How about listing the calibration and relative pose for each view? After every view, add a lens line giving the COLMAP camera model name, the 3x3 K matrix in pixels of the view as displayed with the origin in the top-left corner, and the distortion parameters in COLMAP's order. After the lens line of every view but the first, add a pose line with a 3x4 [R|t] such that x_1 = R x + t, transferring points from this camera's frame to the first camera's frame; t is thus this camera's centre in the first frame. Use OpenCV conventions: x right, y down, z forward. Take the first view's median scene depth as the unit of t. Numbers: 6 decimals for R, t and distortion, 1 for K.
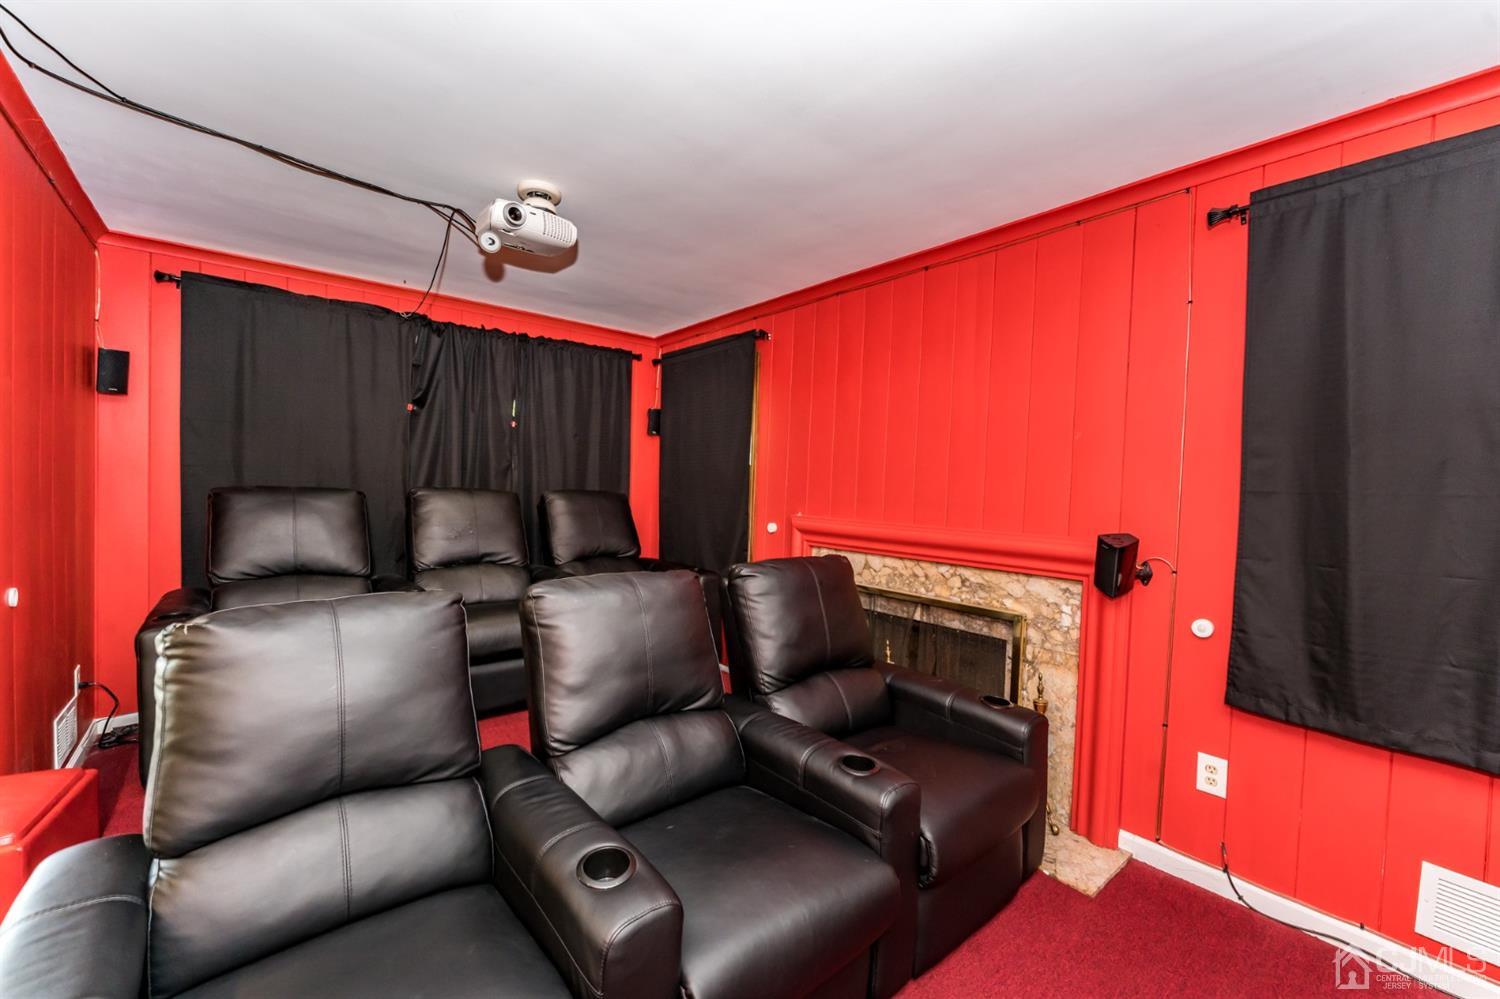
lens RADIAL K [[615.0, 0, 742.2], [0, 615.0, 501.3], [0, 0, 1]] dist [-0.000597, 0.000143]
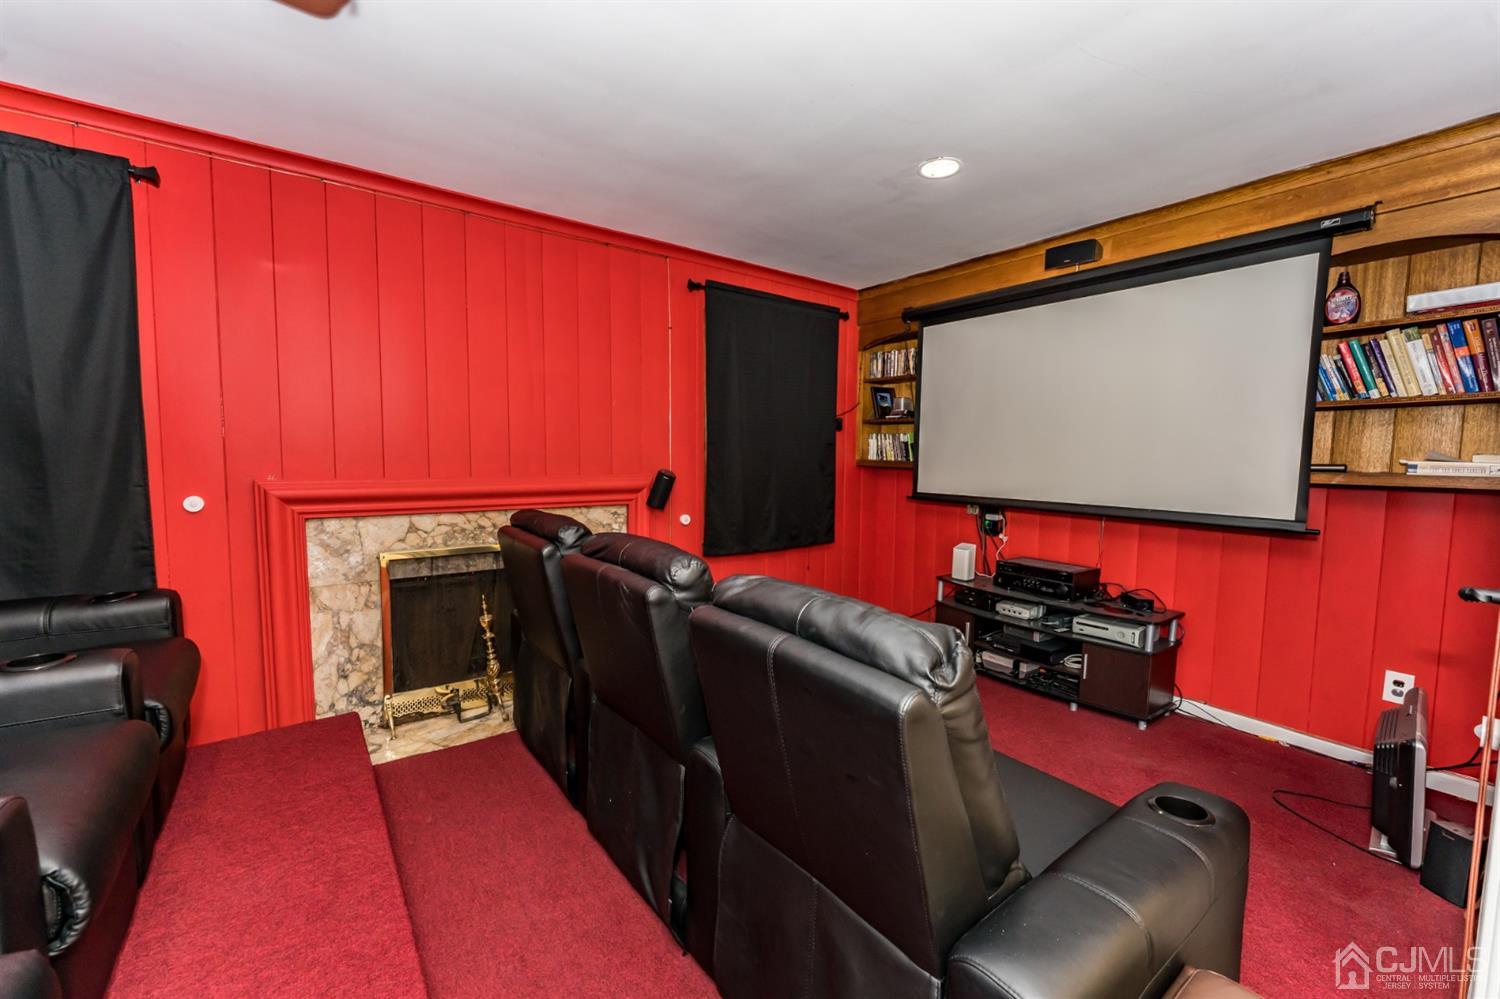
lens RADIAL K [[615.0, 0, 742.2], [0, 615.0, 501.3], [0, 0, 1]] dist [-0.000597, 0.000143]
pose [[0.049123, -0.105243, 0.993233, -0.699991], [0.017782, 0.994368, 0.104484, -0.019381], [-0.998634, 0.012530, 0.050717, 0.524373]]
